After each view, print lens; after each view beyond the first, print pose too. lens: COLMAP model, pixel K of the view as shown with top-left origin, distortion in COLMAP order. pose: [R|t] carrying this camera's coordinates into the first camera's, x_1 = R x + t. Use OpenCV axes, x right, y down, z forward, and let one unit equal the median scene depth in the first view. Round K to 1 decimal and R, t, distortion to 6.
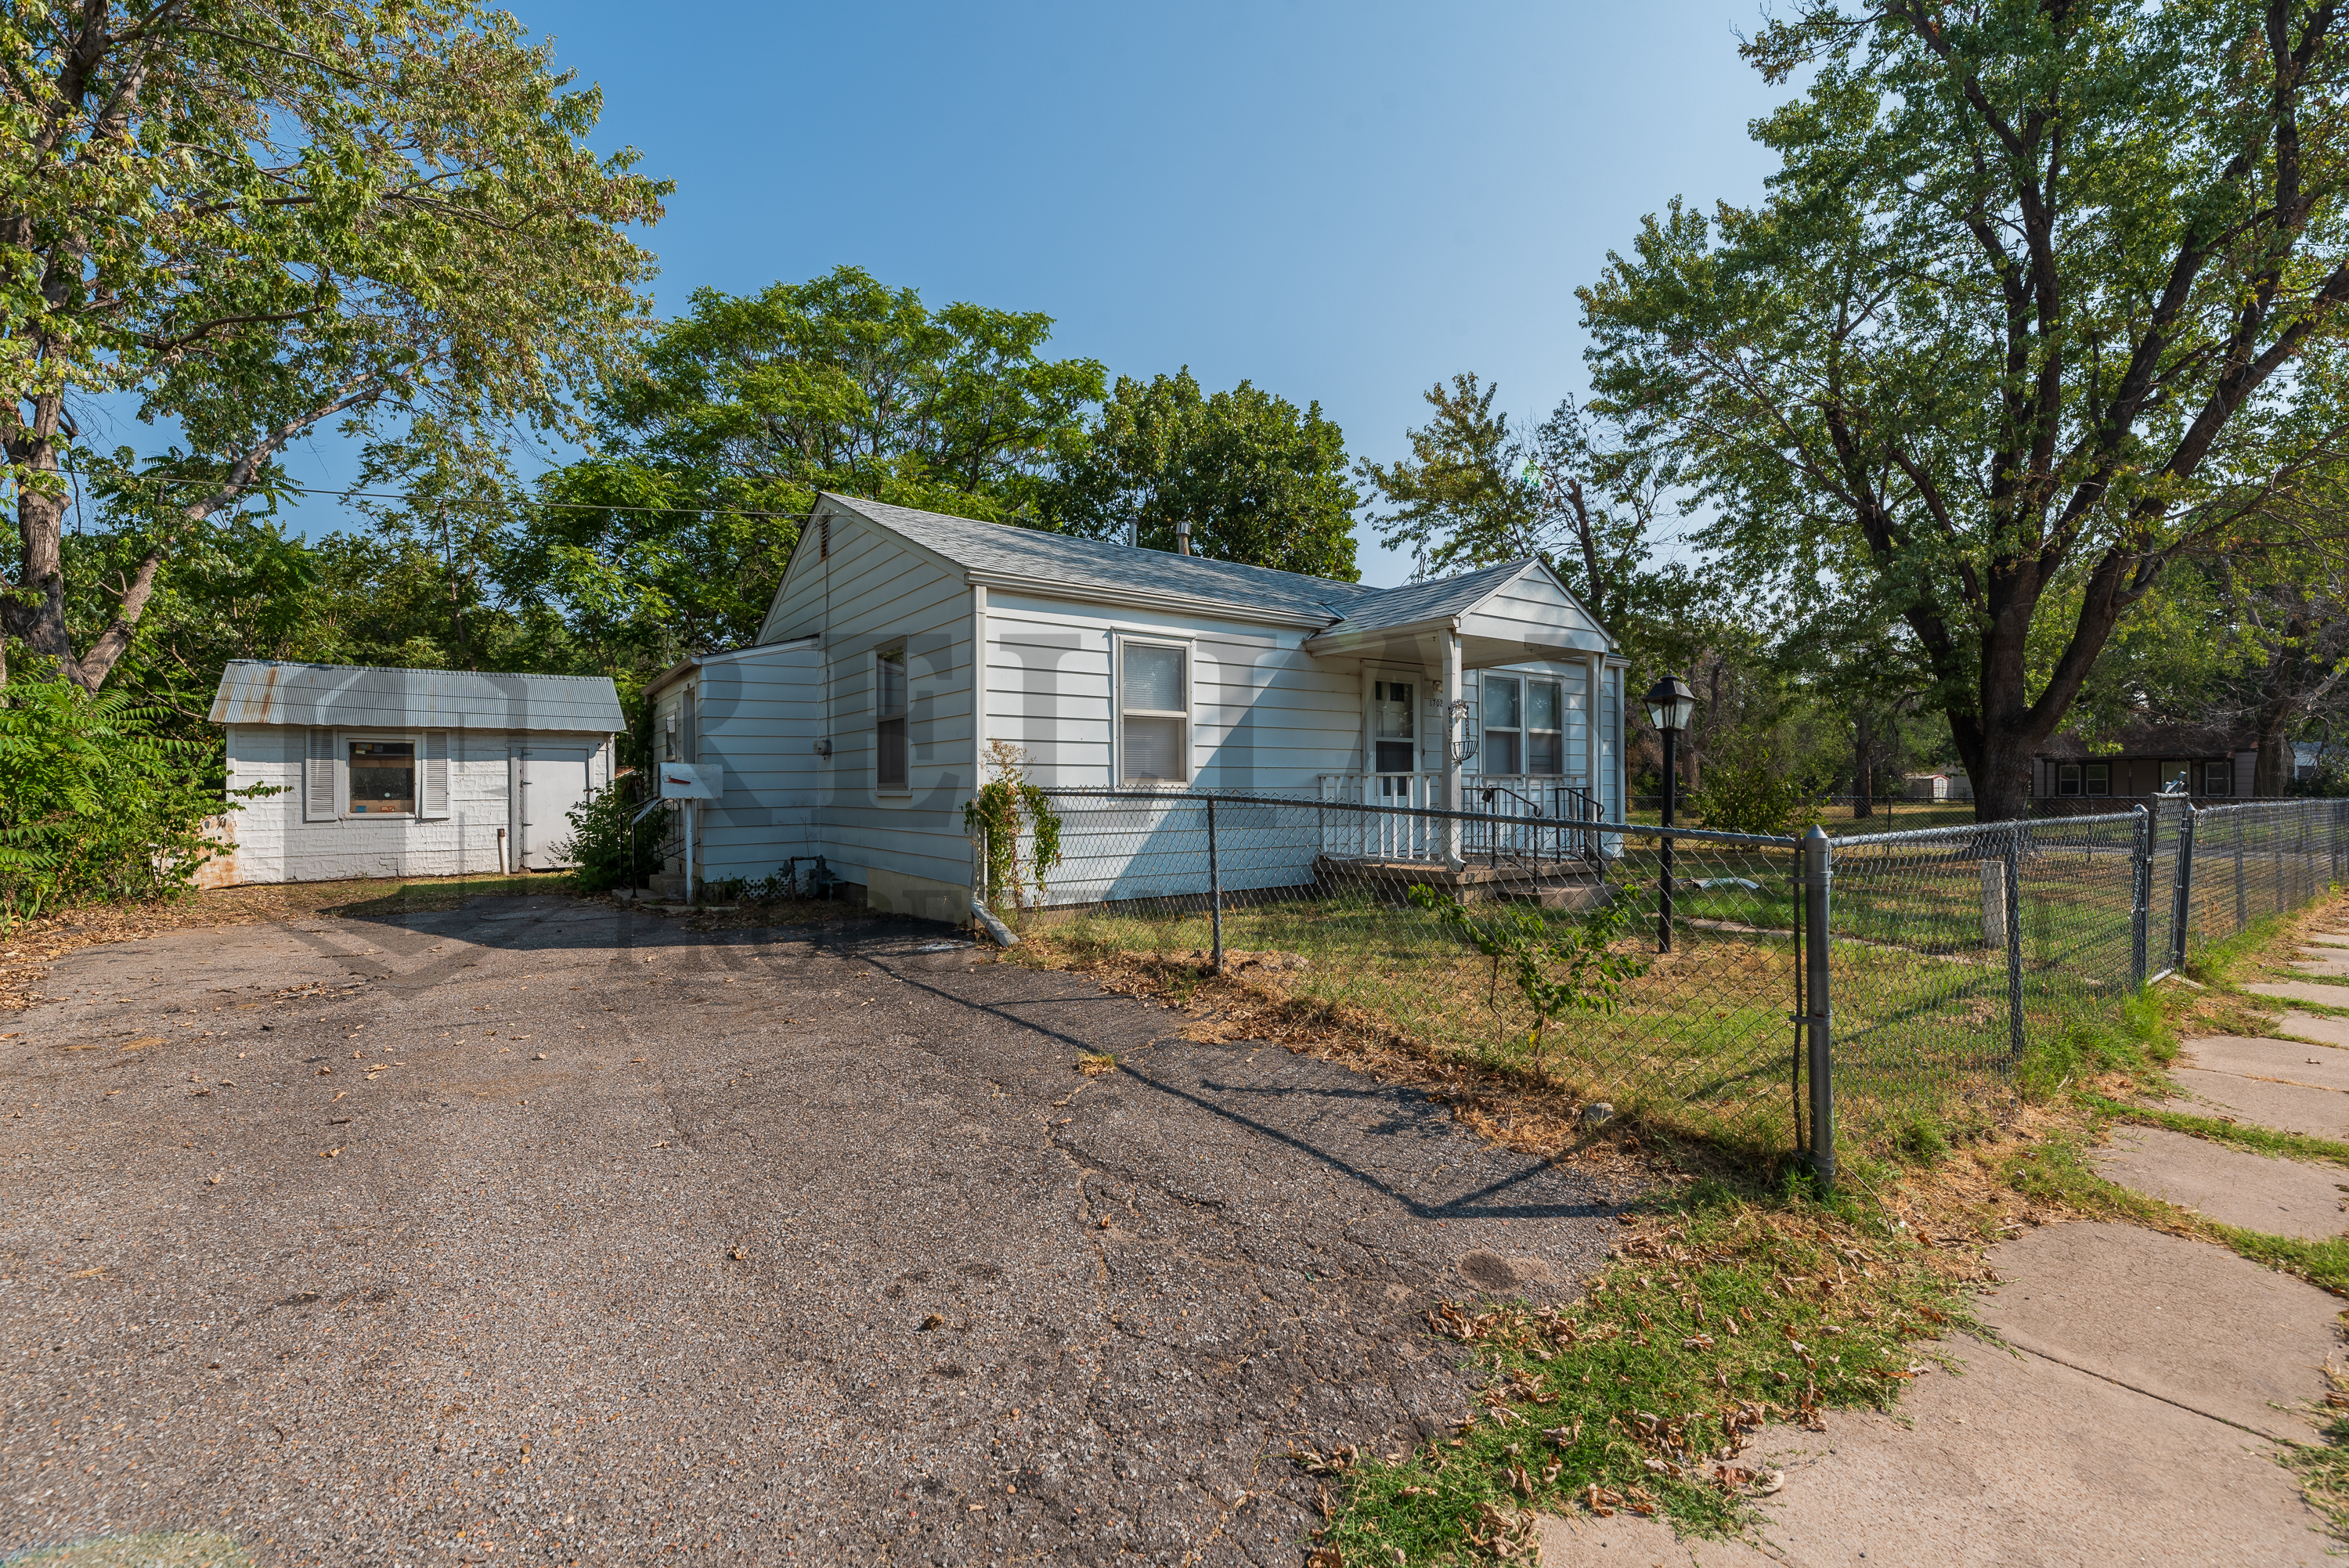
lens RADIAL K [[1008.2, 0, 1180.2], [0, 1008.2, 786.4], [0, 0, 1]] dist [0.000503, 0.000548]
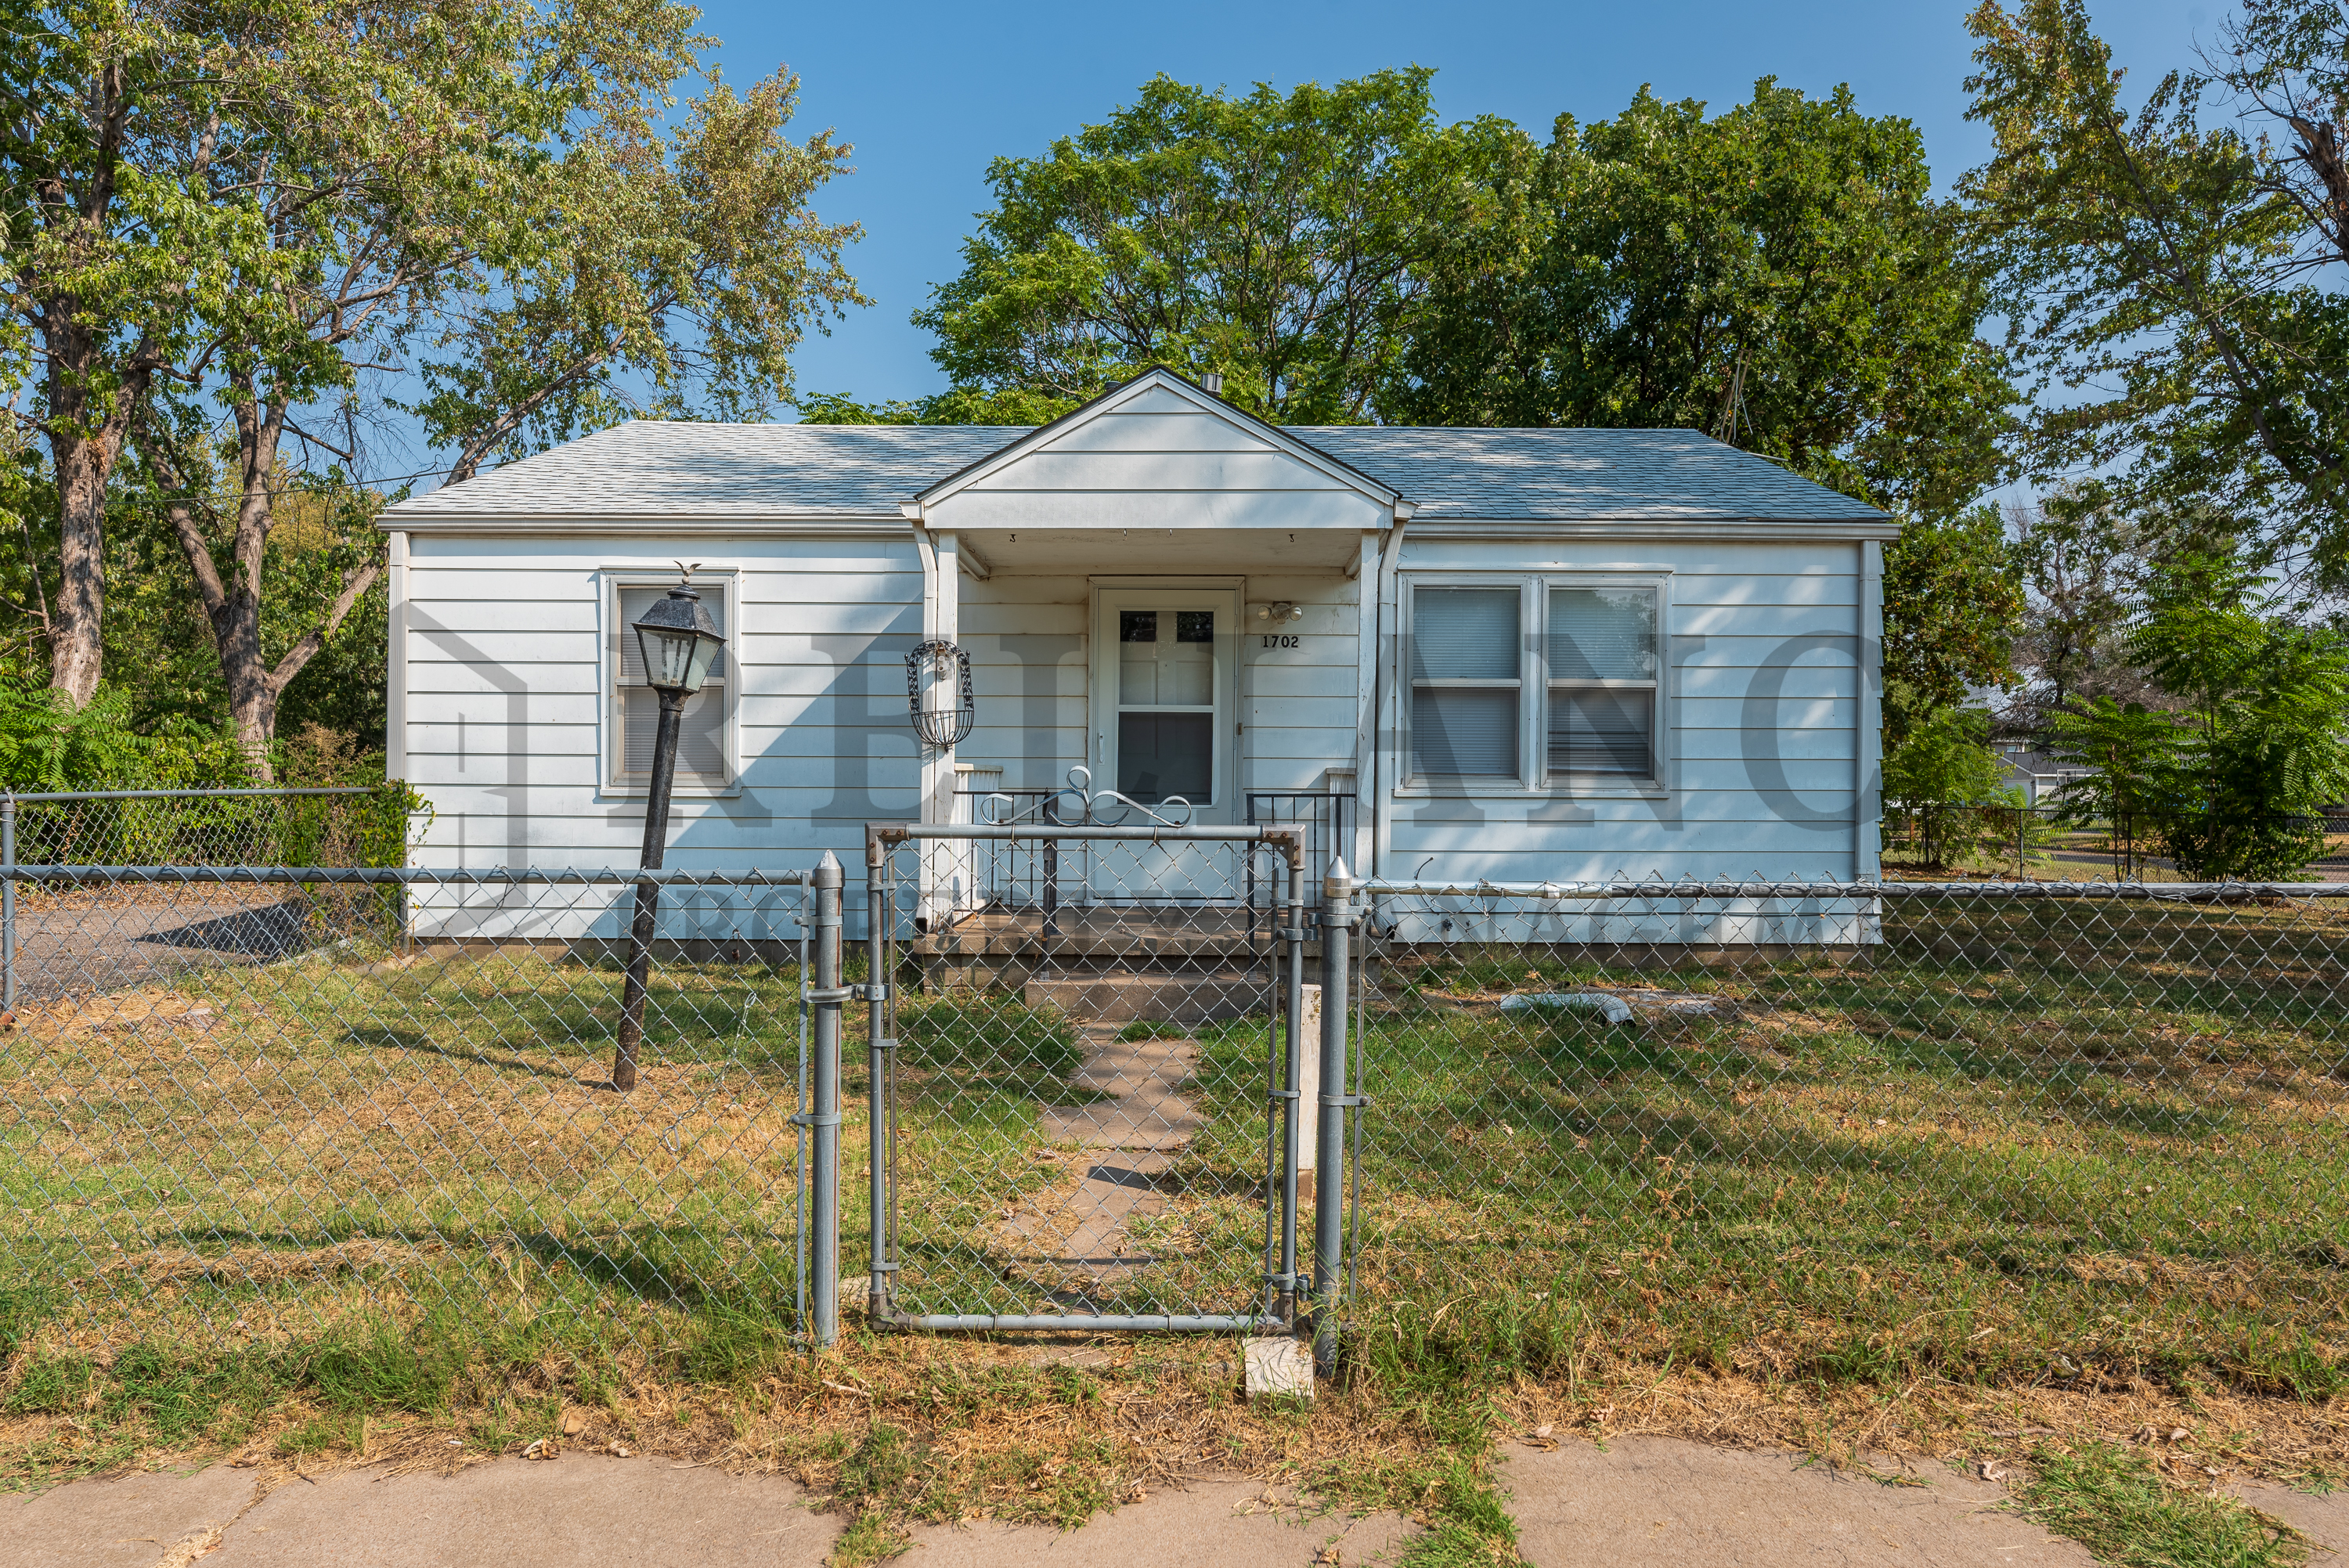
lens RADIAL K [[1571.7, 0, 1173.3], [0, 1571.7, 792.7], [0, 0, 1]] dist [-0.002597, -0.000298]
pose [[0.798033, 0.000913, -0.602613, 0.529445], [-0.009697, 0.999889, -0.011326, 0.009014], [0.602536, 0.014882, 0.797953, 0.186428]]
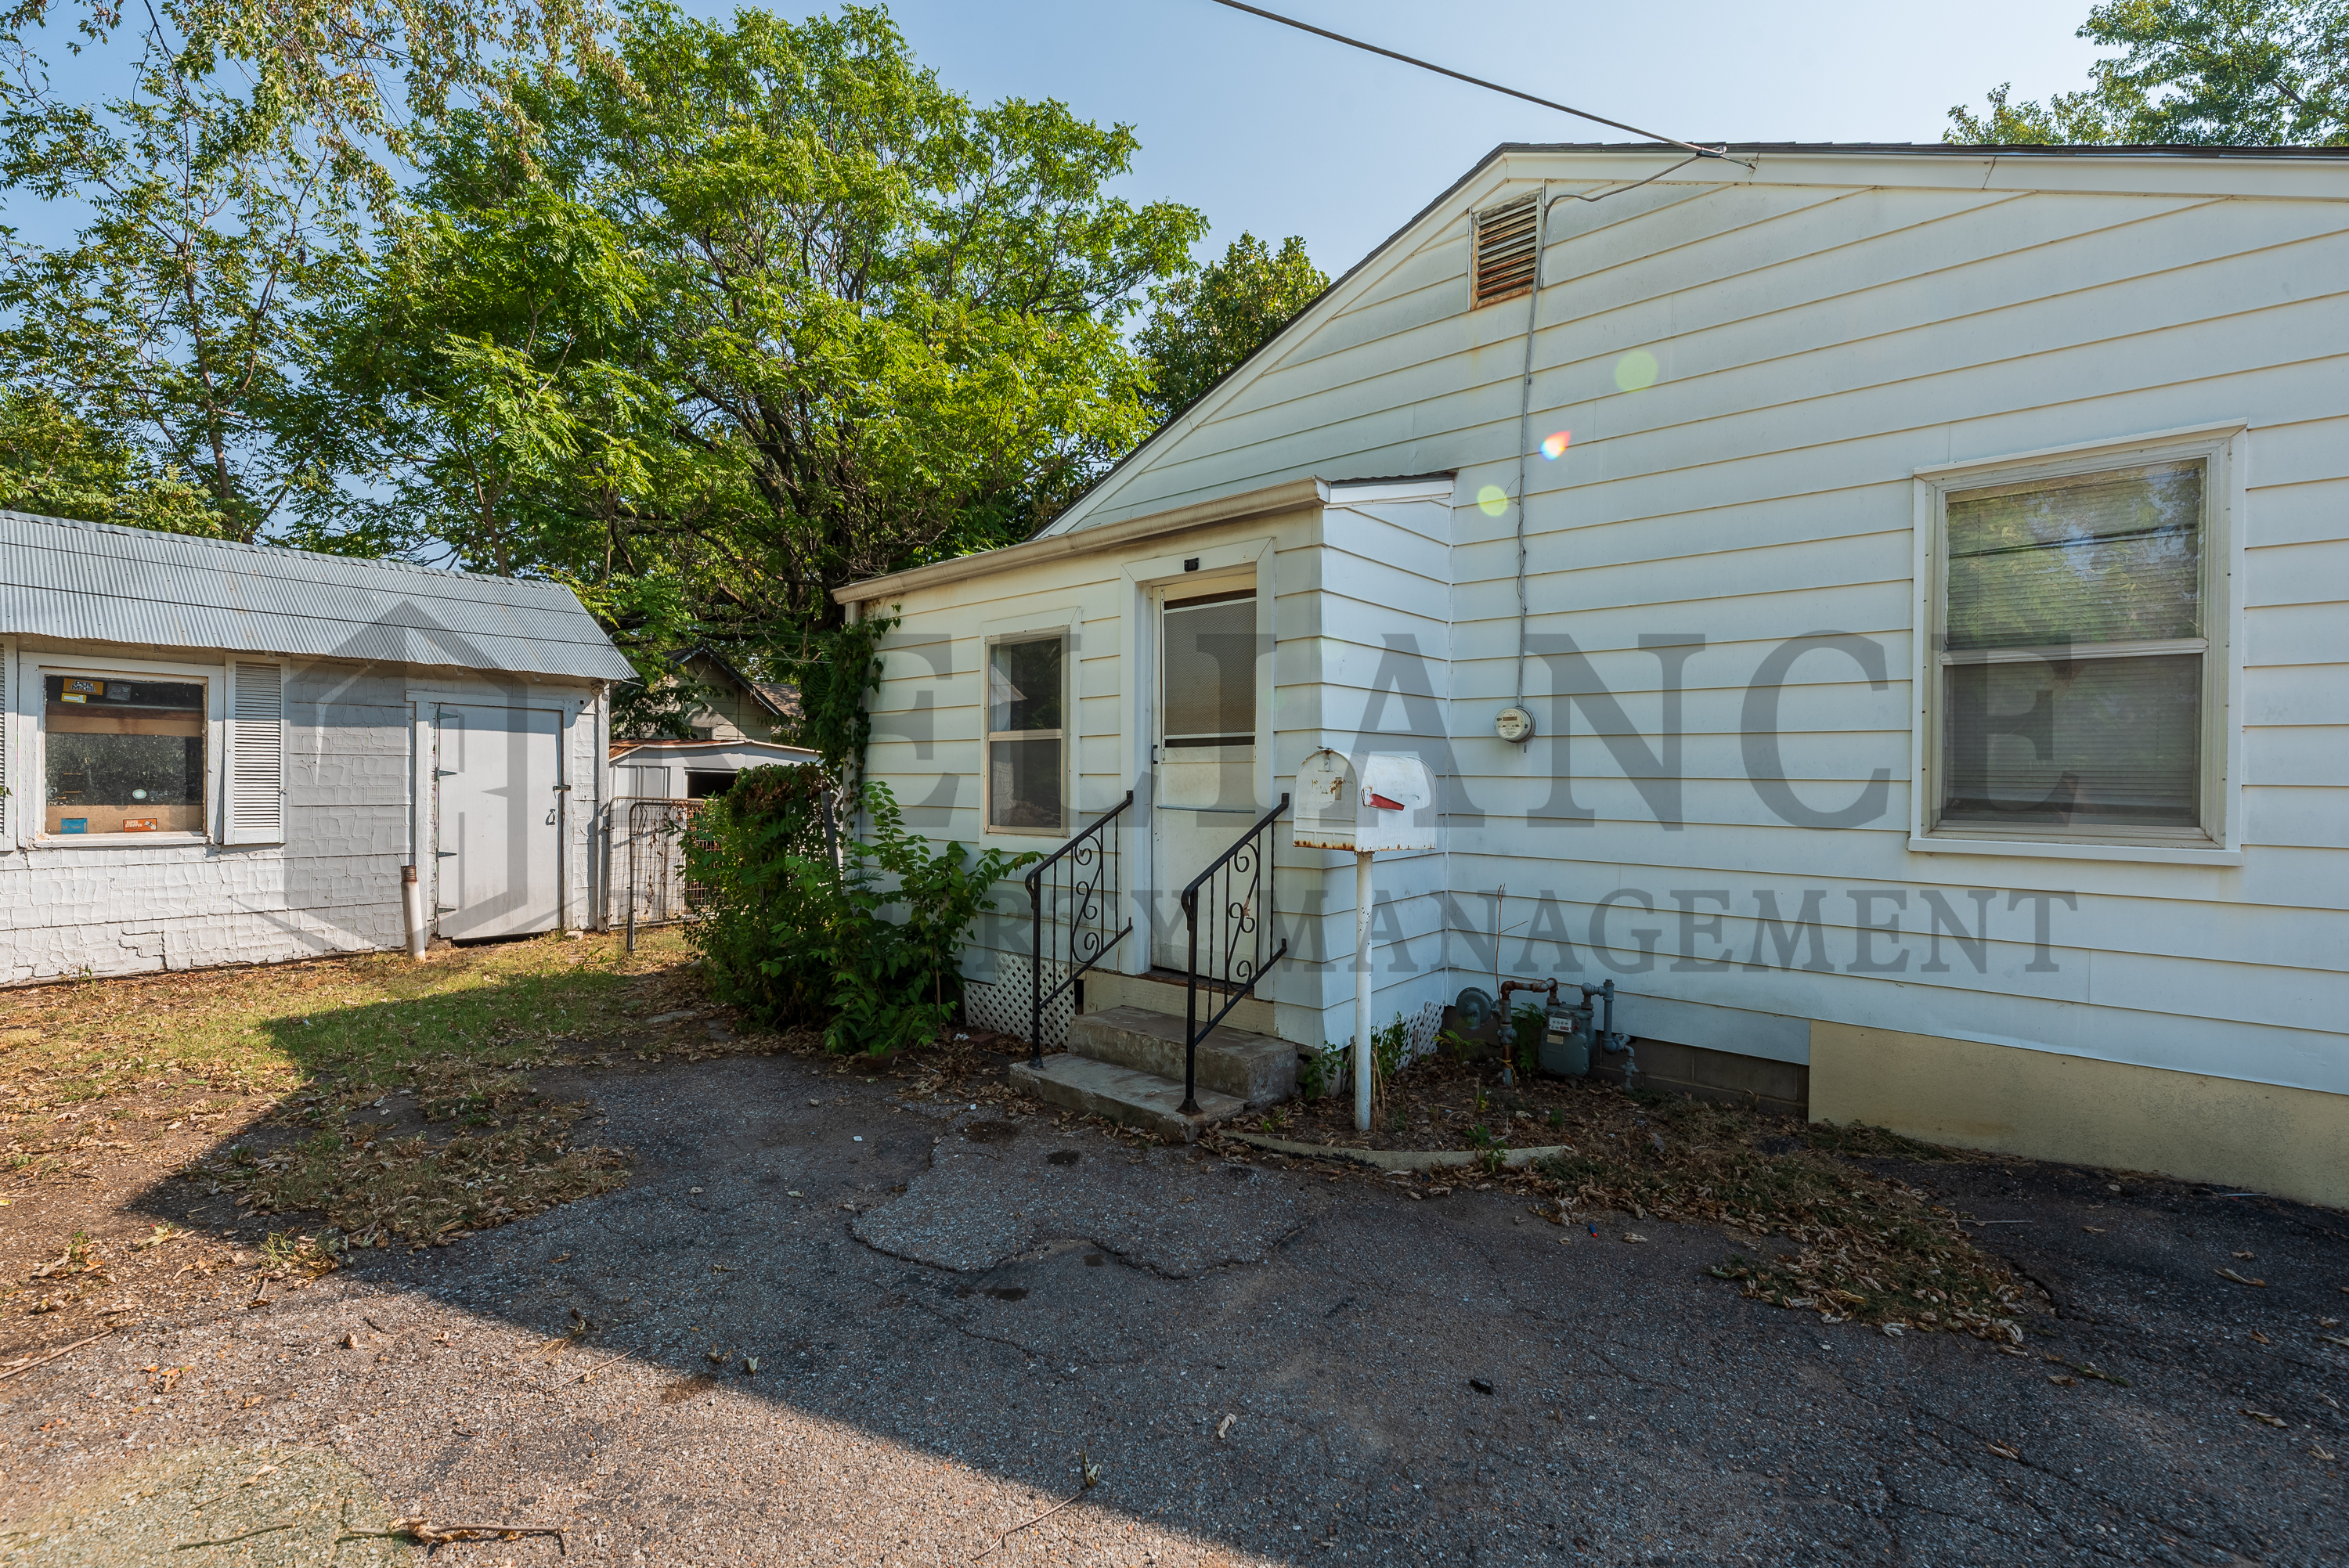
lens RADIAL K [[1008.2, 0, 1171.3], [0, 1008.2, 778.3], [0, 0, 1]] dist [0.000503, 0.000548]
pose [[0.971469, 0.022397, 0.236107, -0.431149], [-0.025904, 0.999595, 0.011762, -0.016038], [-0.235748, -0.017543, 0.971656, 0.434902]]
